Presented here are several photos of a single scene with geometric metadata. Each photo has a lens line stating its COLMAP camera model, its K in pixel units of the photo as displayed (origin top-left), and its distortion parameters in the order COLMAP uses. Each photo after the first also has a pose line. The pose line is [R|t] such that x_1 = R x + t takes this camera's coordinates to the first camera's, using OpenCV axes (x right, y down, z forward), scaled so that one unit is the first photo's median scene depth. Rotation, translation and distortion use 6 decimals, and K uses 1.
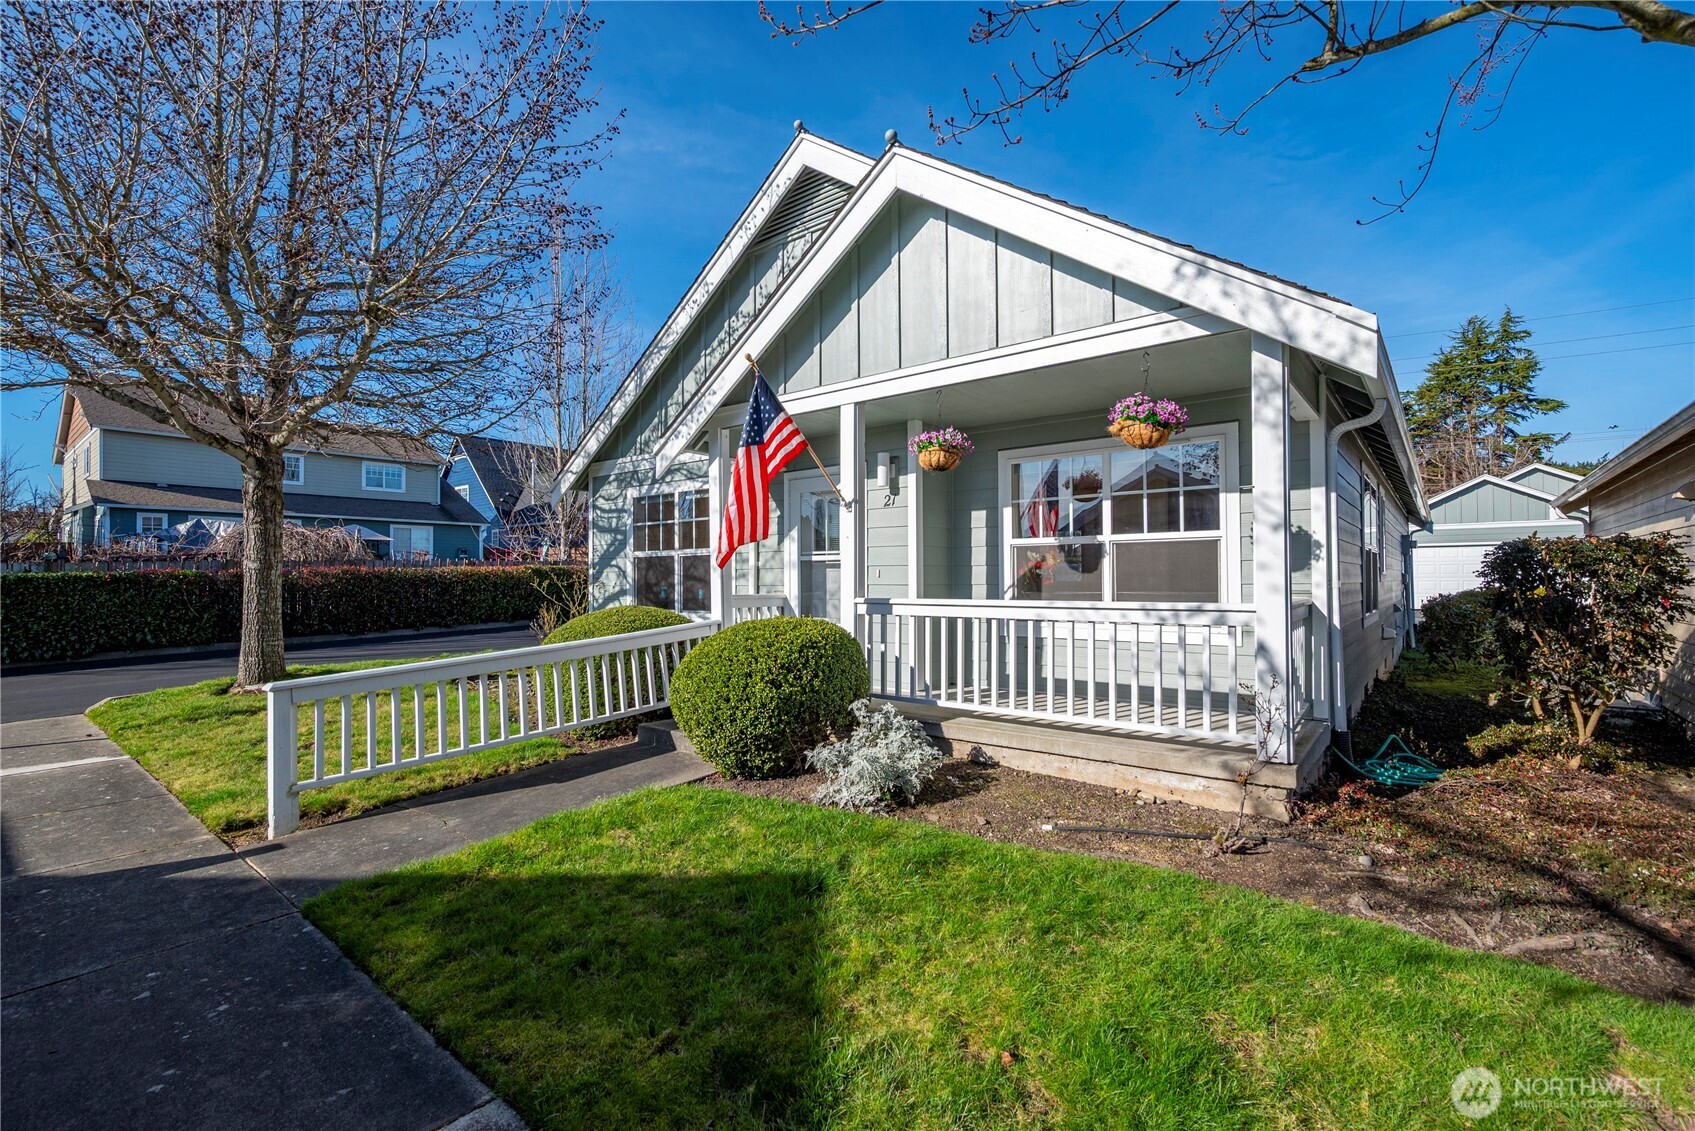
lens RADIAL K [[743.1, 0, 847.7], [0, 743.1, 570.6], [0, 0, 1]] dist [-0.000523, -0.000175]
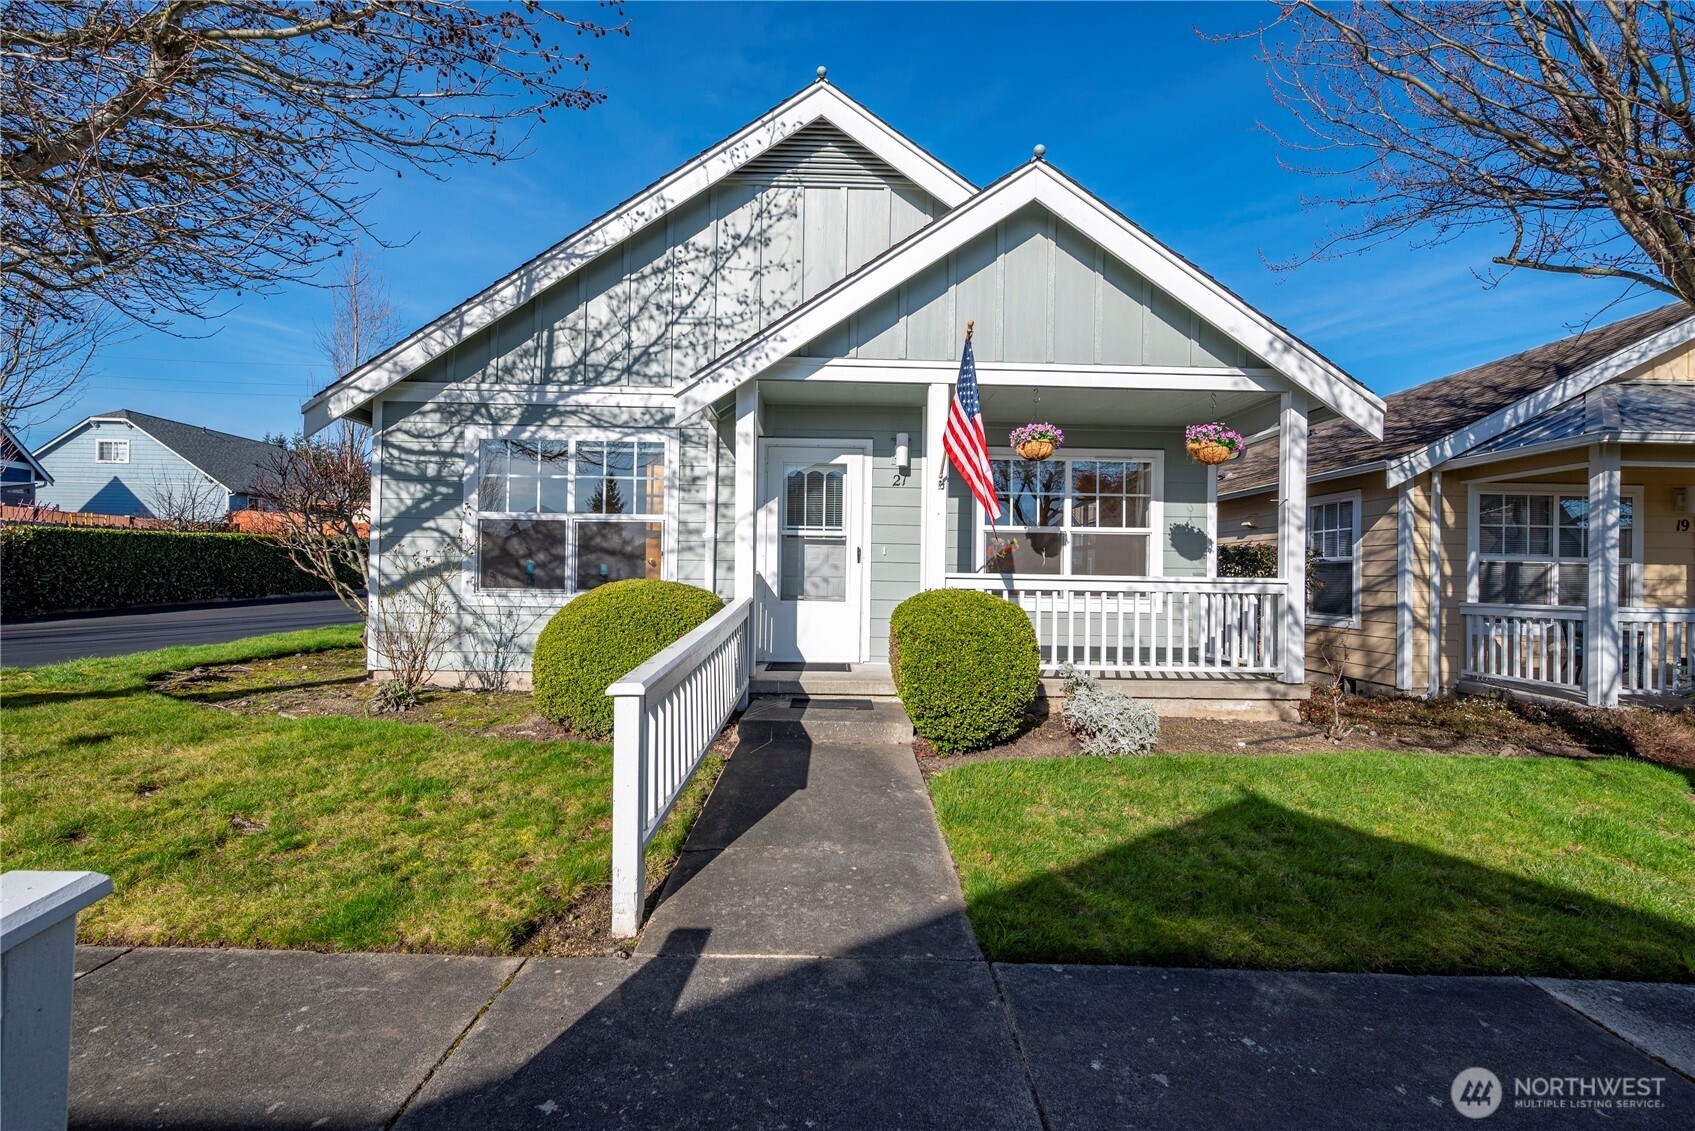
lens RADIAL K [[745.0, 0, 845.3], [0, 745.0, 570.3], [0, 0, 1]] dist [0.000621, -0.000002]
pose [[0.766305, 0.022374, 0.642087, -0.663941], [-0.027743, 0.999614, -0.001722, 0.033770], [-0.641877, -0.016493, 0.766630, 0.258440]]
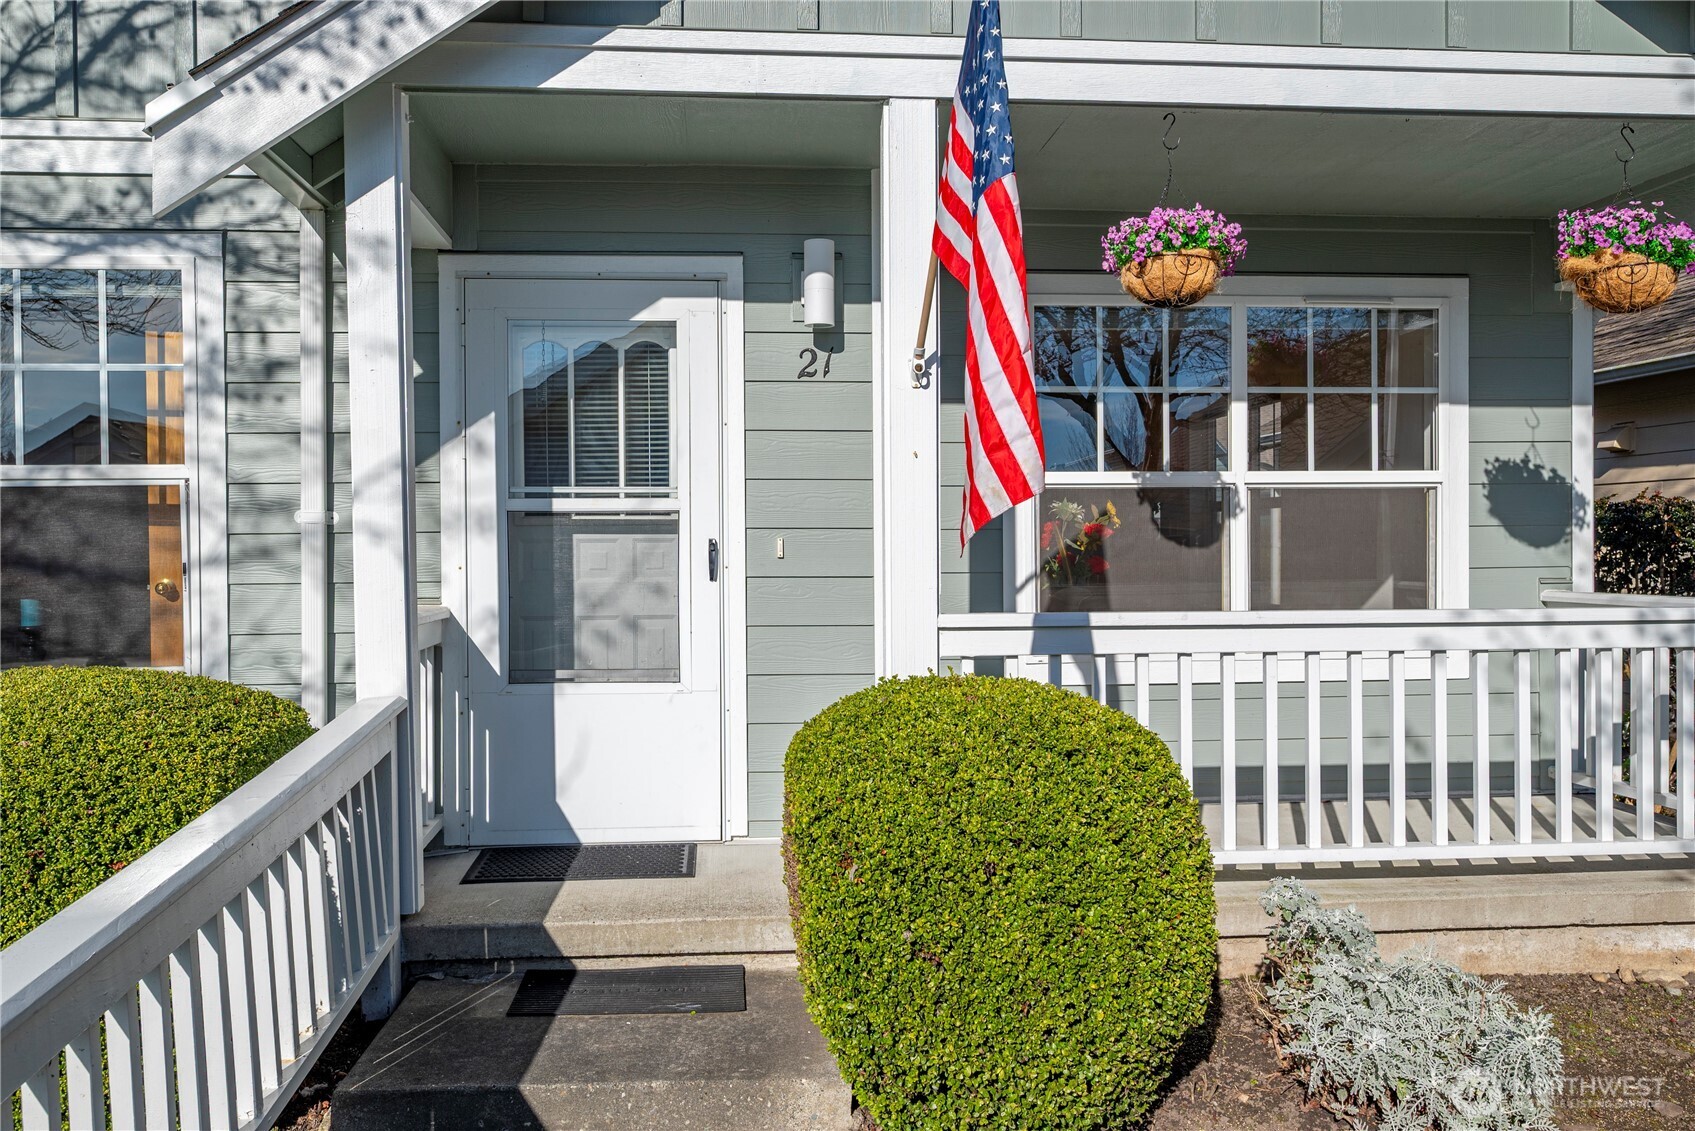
lens RADIAL K [[1457.4, 0, 847.5], [0, 1457.4, 565.5], [0, 0, 1]] dist [0.001831, 0.000205]
pose [[0.722432, -0.010663, 0.691359, -0.471916], [-0.006321, 0.999737, 0.022024, -0.004056], [-0.691413, -0.020281, 0.722175, 0.429589]]
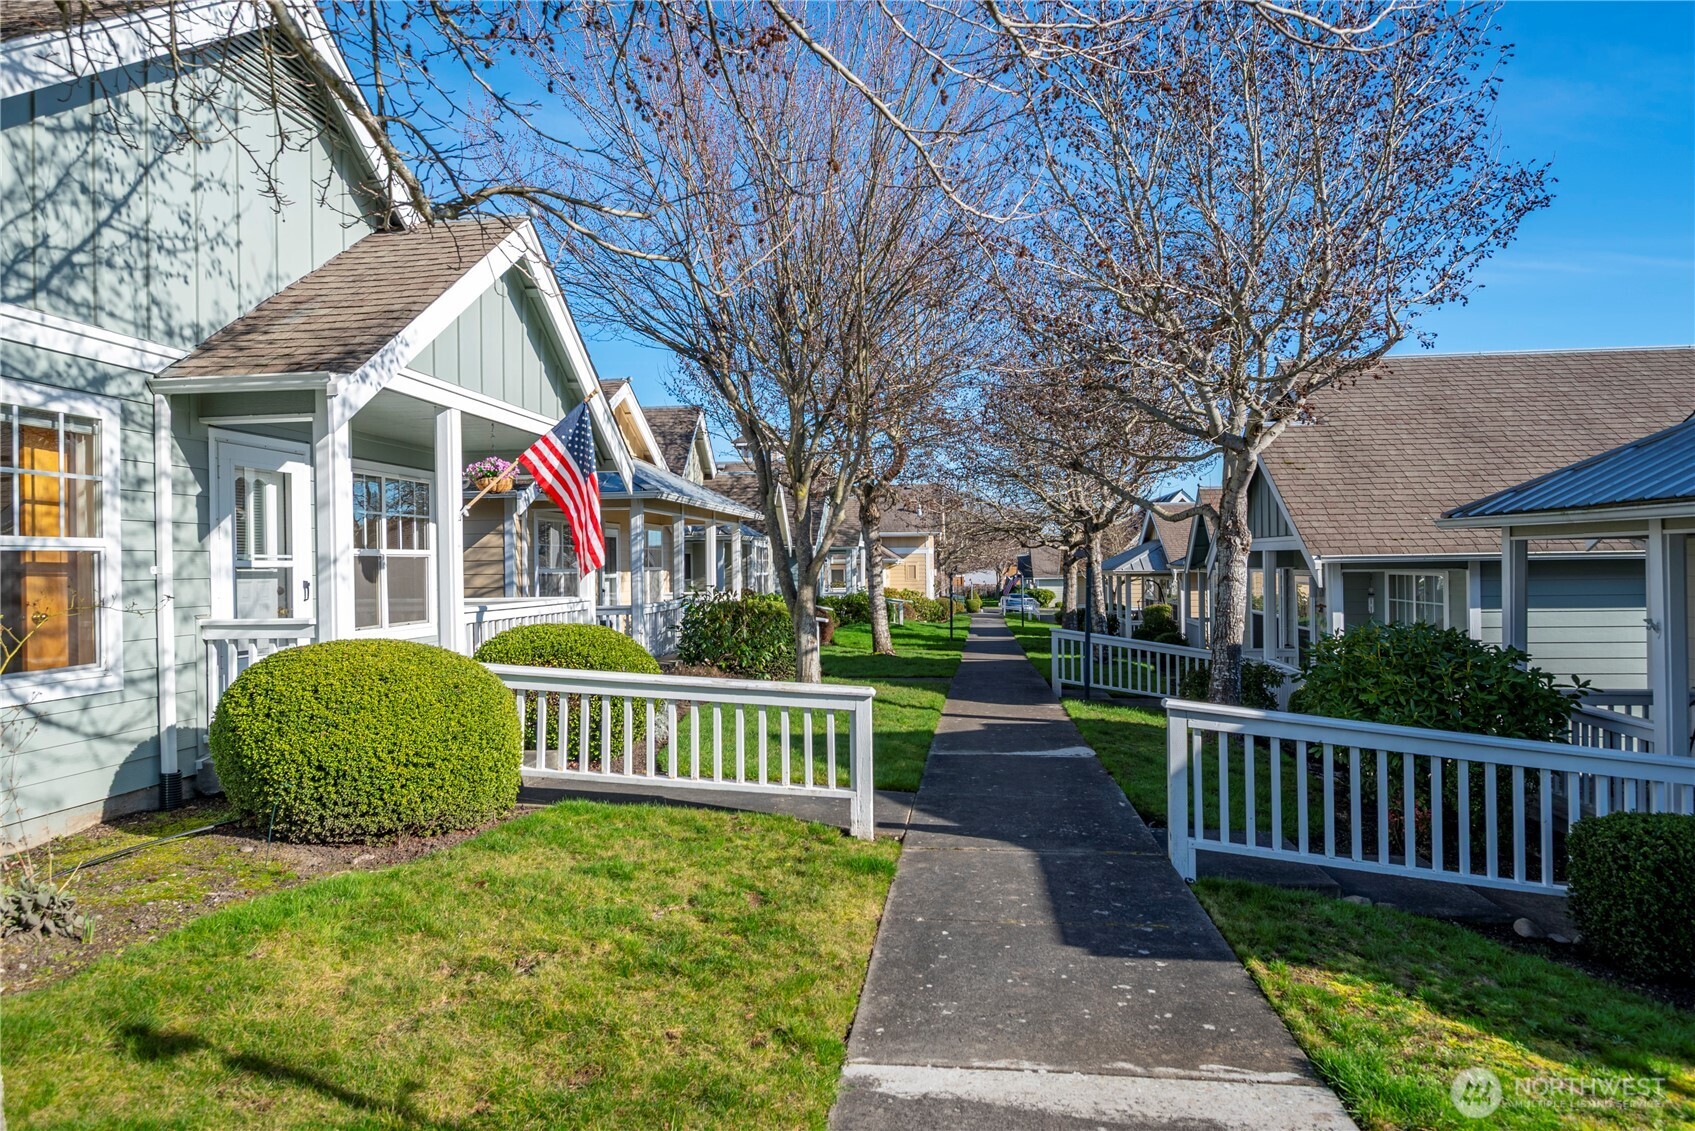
lens RADIAL K [[1096.2, 0, 840.9], [0, 1096.2, 568.1], [0, 0, 1]] dist [-0.002537, 0.007470]
pose [[-0.526205, 0.009947, 0.850300, -1.305537], [0.006338, 0.999950, -0.007776, -0.001450], [-0.850334, 0.001297, -0.526241, 1.169346]]
